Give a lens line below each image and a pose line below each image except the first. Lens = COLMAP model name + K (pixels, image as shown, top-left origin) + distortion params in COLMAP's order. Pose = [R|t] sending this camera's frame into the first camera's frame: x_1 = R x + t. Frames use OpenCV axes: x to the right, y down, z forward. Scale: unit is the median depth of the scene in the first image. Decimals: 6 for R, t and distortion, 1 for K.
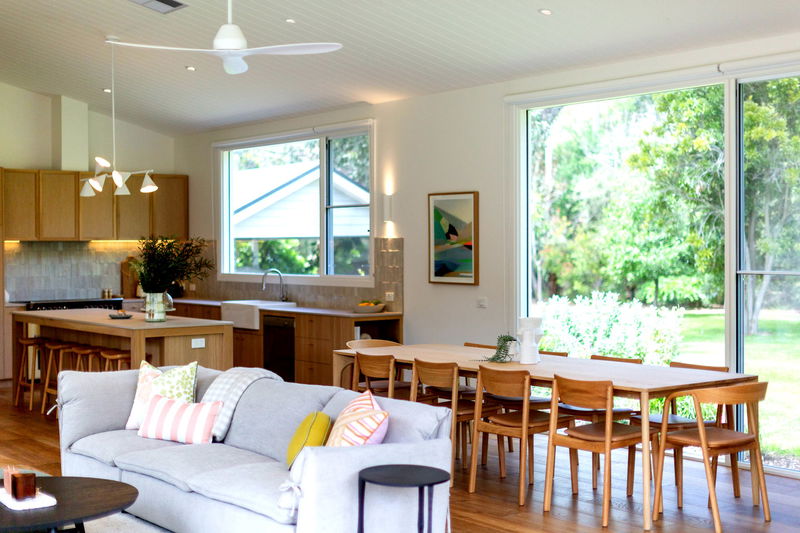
lens RADIAL K [[1167.5, 0, 399.9], [0, 1167.5, 265.0], [0, 0, 1]] dist [0.005054, 0.000000]
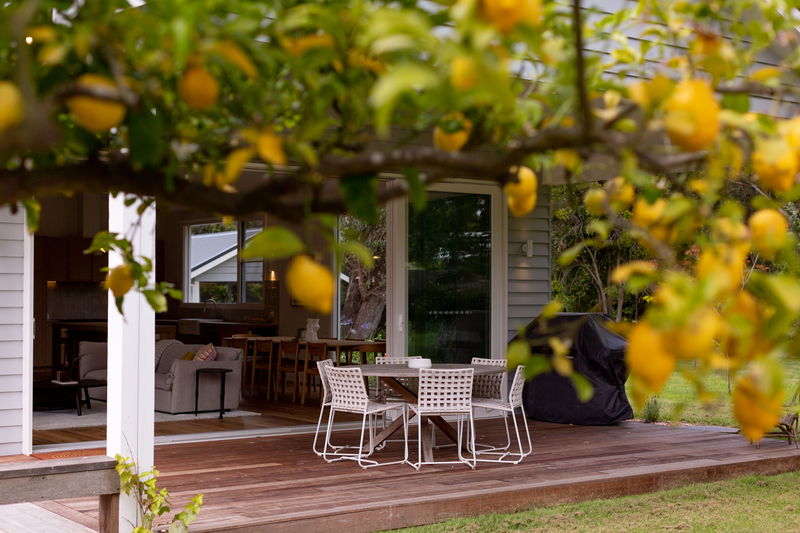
lens RADIAL K [[1167.5, 0, 399.8], [0, 1167.5, 267.8], [0, 0, 1]] dist [0.005054, 0.000000]
pose [[0.999849, 0.003005, -0.017101, 0.169419], [-0.003658, 0.999260, -0.038295, 0.019202], [0.016973, 0.038352, 0.999120, -0.581292]]
